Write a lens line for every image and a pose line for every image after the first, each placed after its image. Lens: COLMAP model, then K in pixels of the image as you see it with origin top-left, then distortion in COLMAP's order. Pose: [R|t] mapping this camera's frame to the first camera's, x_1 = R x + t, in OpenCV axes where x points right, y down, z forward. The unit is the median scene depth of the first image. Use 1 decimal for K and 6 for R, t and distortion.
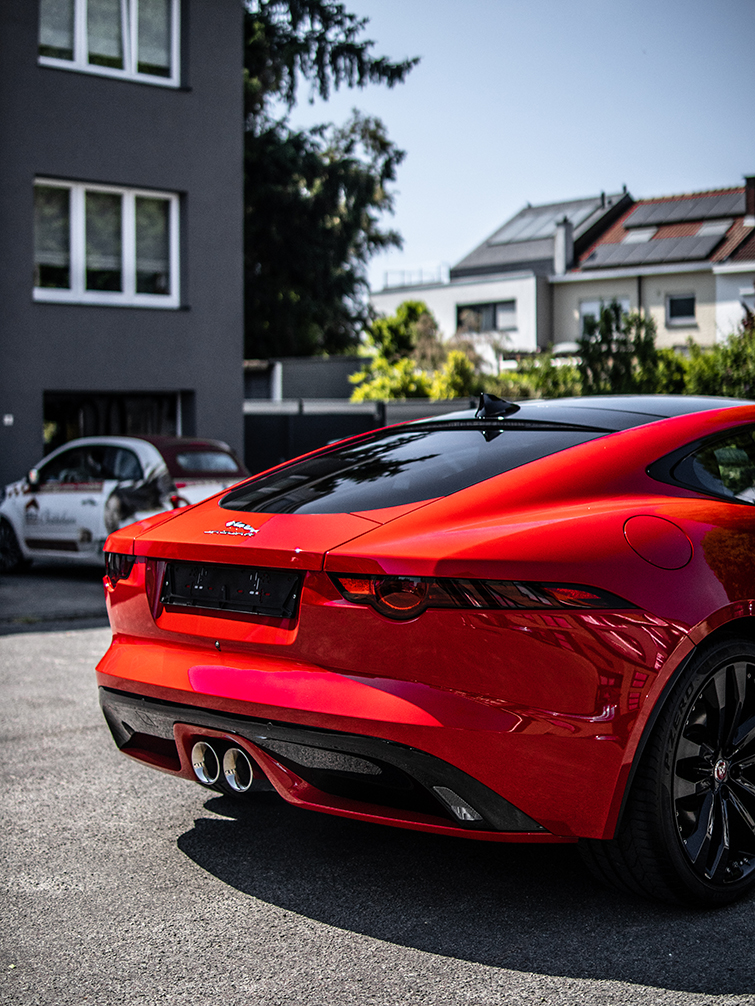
lens RADIAL K [[1698.0, 0, 377.5], [0, 1698.0, 503.0], [0, 0, 1]] dist [-0.222658, 0.053288]
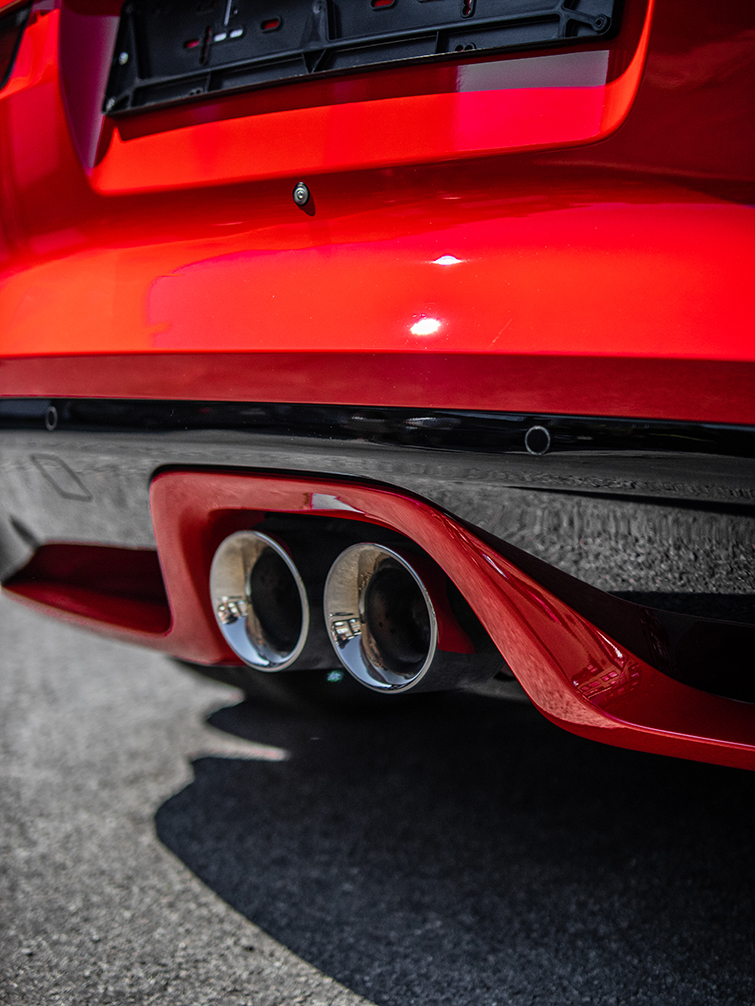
lens RADIAL K [[1715.1, 0, 377.5], [0, 1715.1, 503.0], [0, 0, 1]] dist [0.019943, 0.060204]
pose [[0.999111, -0.014875, 0.039450, -0.087703], [0.012281, 0.997796, 0.065206, 0.109303], [-0.040333, -0.064663, 0.997092, 0.646901]]
